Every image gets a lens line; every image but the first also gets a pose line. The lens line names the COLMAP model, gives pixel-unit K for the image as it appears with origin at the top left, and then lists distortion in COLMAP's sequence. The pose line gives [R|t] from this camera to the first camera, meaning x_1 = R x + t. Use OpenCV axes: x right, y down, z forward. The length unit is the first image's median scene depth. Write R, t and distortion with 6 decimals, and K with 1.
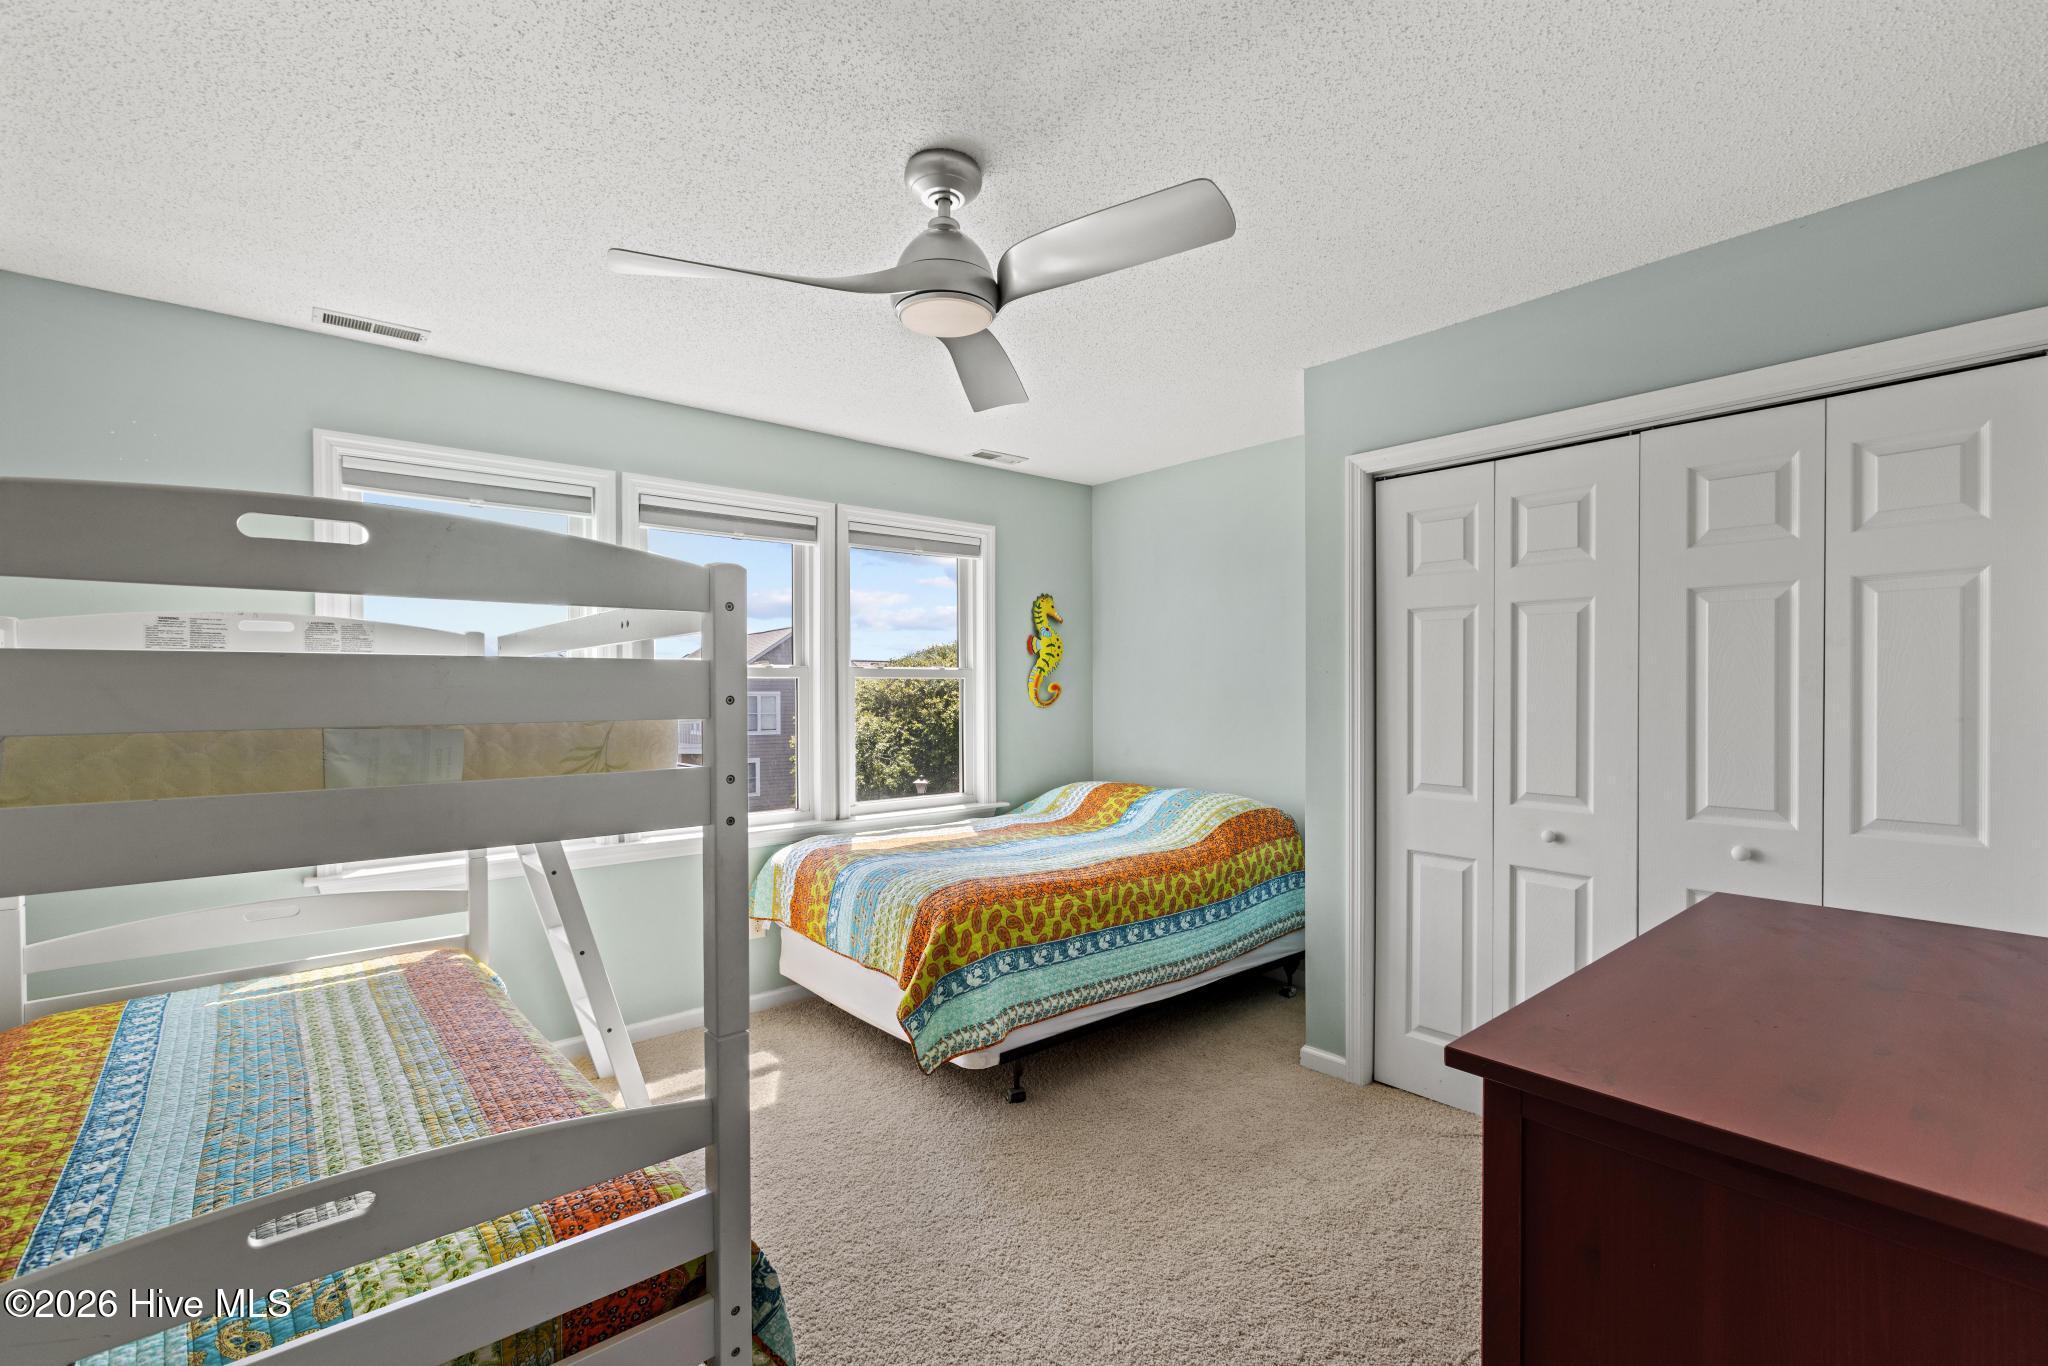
lens RADIAL K [[906.6, 0, 1025.2], [0, 906.6, 688.6], [0, 0, 1]] dist [-0.007155, -0.000759]
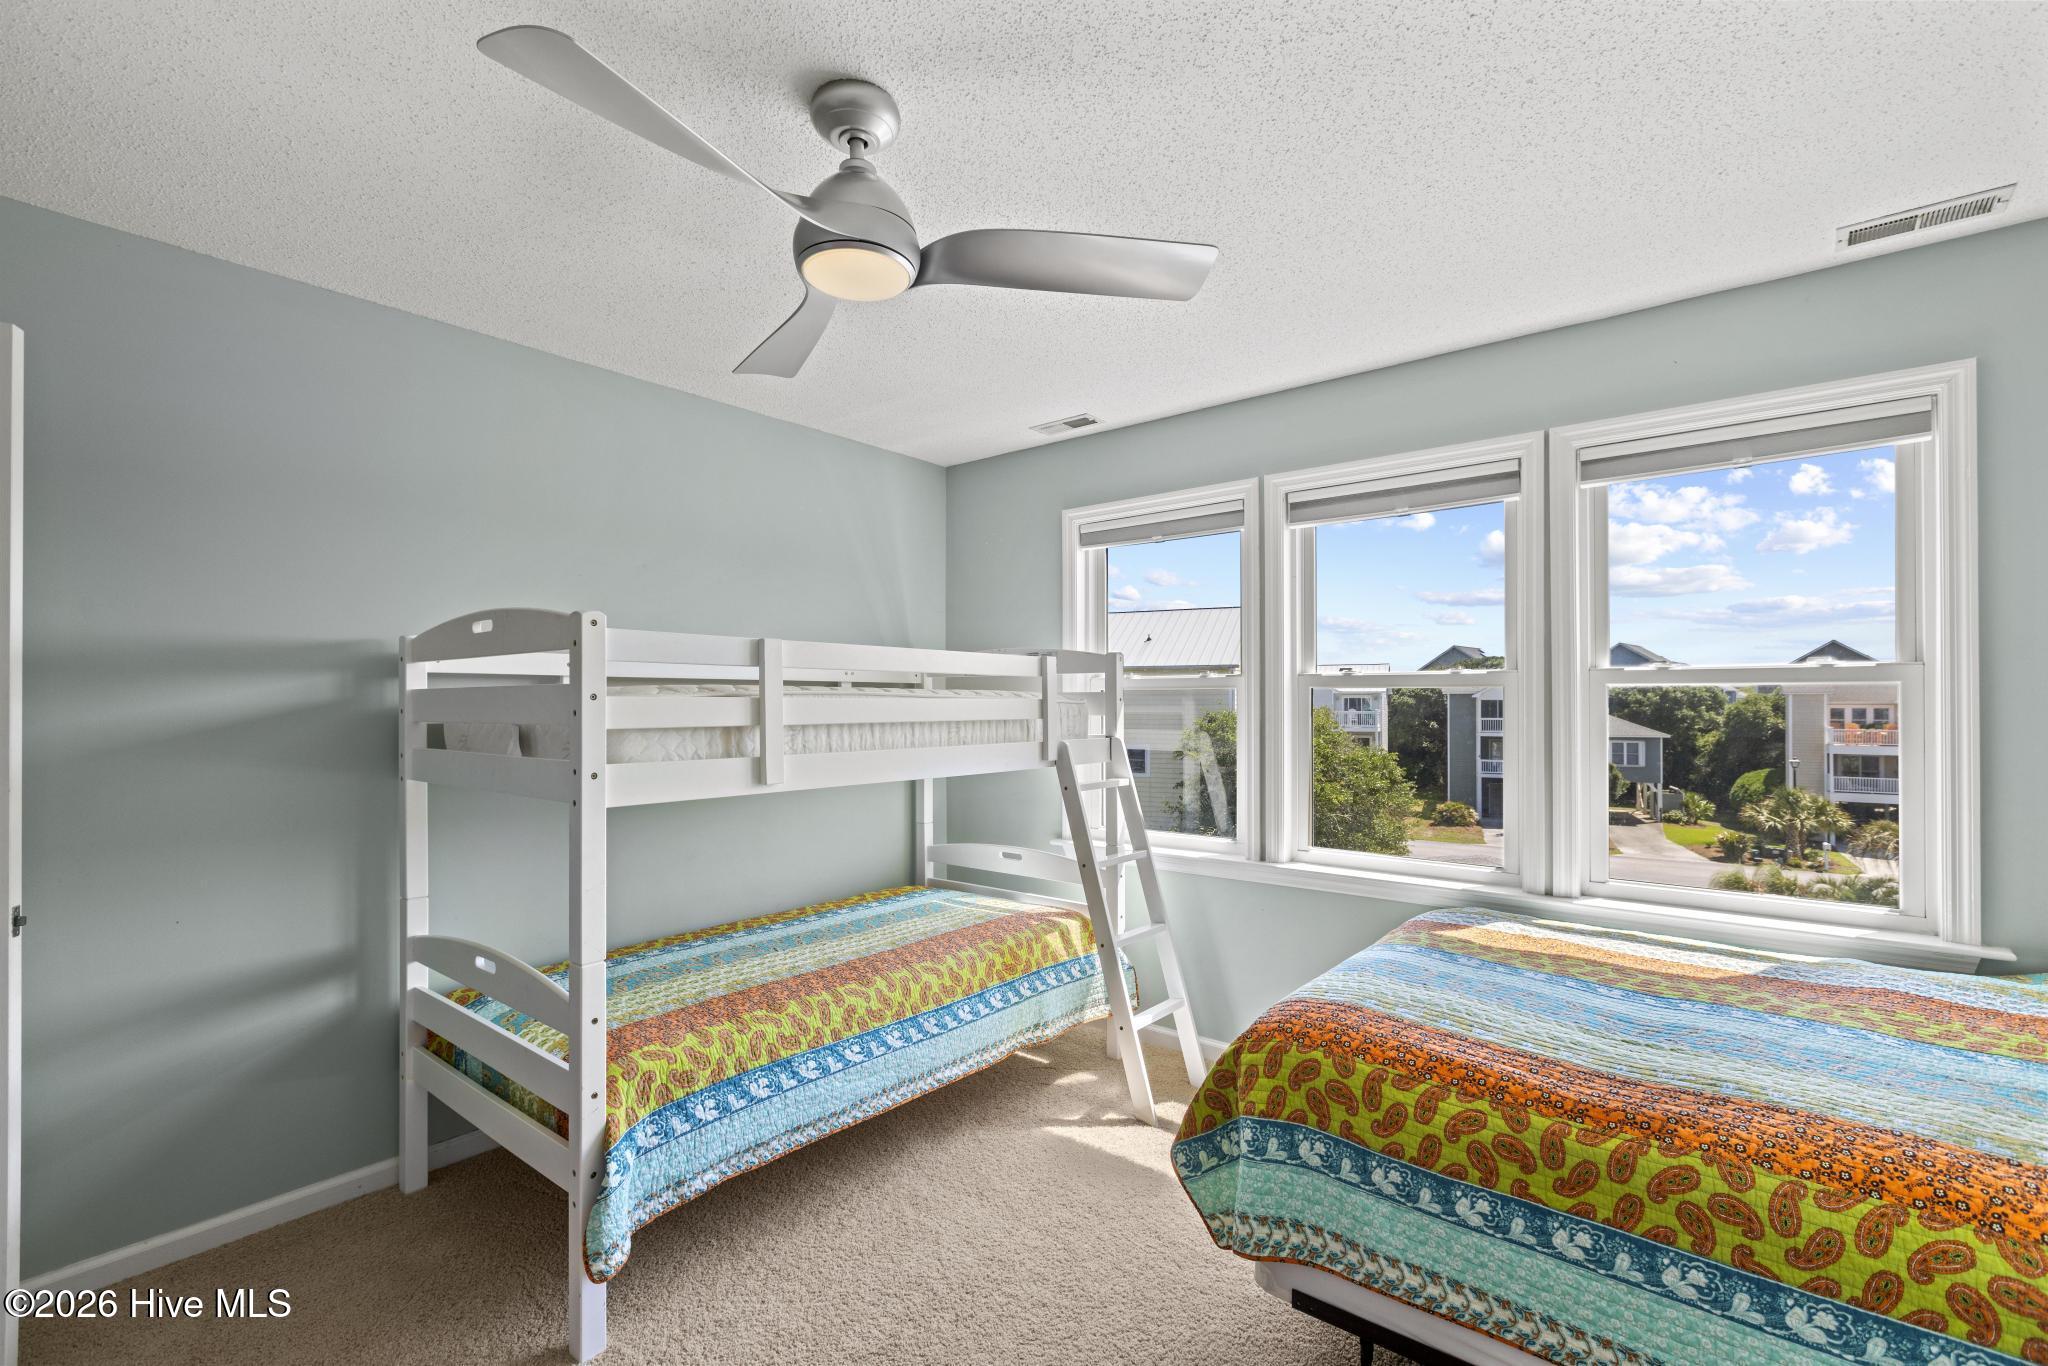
lens RADIAL K [[906.6, 0, 1031.9], [0, 906.6, 692.6], [0, 0, 1]] dist [-0.007155, -0.000759]
pose [[0.174786, -0.008418, -0.984570, 0.504171], [-0.000538, 0.999962, -0.008645, -0.000898], [0.984606, 0.002040, 0.174775, 0.648583]]
